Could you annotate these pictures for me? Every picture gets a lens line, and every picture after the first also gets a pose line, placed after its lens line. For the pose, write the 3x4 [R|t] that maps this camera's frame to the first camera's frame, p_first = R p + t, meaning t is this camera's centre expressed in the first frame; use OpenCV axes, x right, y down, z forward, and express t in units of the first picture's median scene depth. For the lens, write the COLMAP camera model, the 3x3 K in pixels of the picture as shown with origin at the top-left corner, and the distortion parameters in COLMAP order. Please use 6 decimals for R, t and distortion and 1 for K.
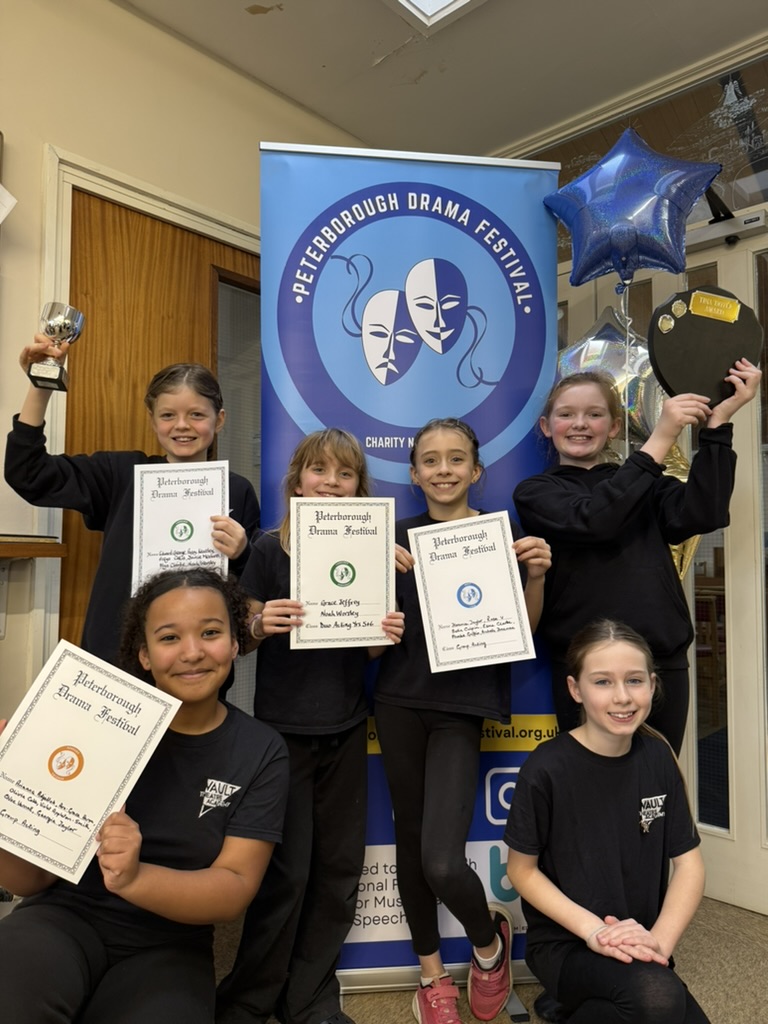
lens RADIAL K [[781.9, 0, 397.0], [0, 781.9, 513.8], [0, 0, 1]] dist [0.013351, 0.001019]
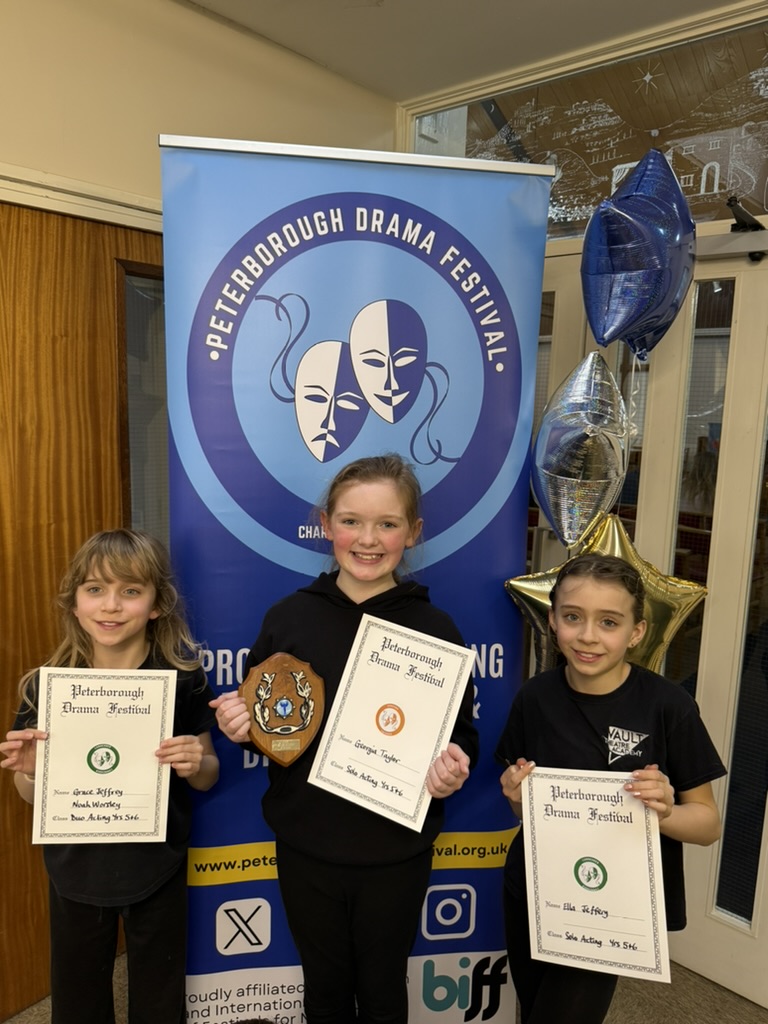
lens RADIAL K [[760.3, 0, 388.8], [0, 760.3, 514.0], [0, 0, 1]] dist [0.036652, -0.056929]
pose [[0.999255, 0.024875, 0.029524, 0.032044], [-0.030820, 0.974559, 0.222004, -0.286837], [-0.023251, -0.222748, 0.974599, 0.199697]]
